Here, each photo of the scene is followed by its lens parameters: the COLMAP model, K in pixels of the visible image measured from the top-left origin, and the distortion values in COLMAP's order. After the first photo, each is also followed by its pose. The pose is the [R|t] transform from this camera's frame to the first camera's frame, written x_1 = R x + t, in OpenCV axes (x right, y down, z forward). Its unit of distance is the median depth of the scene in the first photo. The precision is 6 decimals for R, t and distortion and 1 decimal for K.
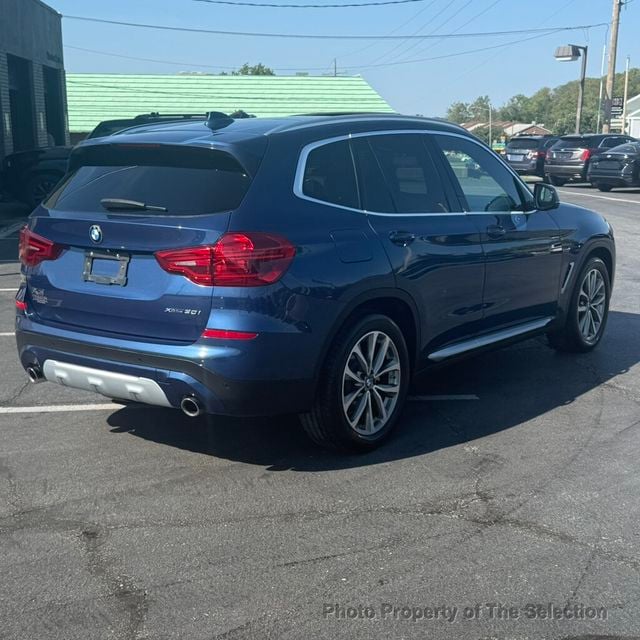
lens RADIAL K [[944.6, 0, 320.0], [0, 944.6, 320.0], [0, 0, 1]] dist [0.122217, -0.098109]
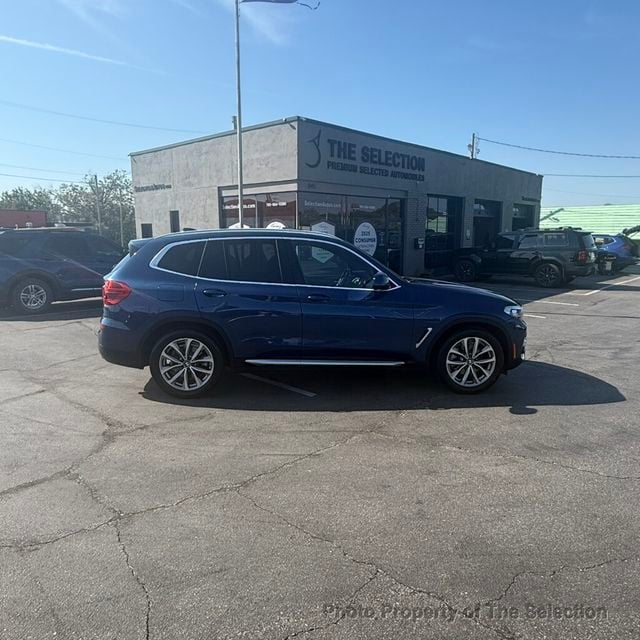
lens RADIAL K [[484.2, 0, 314.9], [0, 484.2, 316.3], [0, 0, 1]] dist [-0.000569, 0.001493]
pose [[0.672233, 0.126615, -0.729433, 0.922049], [-0.151562, 0.987936, 0.031809, -0.100943], [0.724660, 0.089171, 0.683313, 0.480384]]
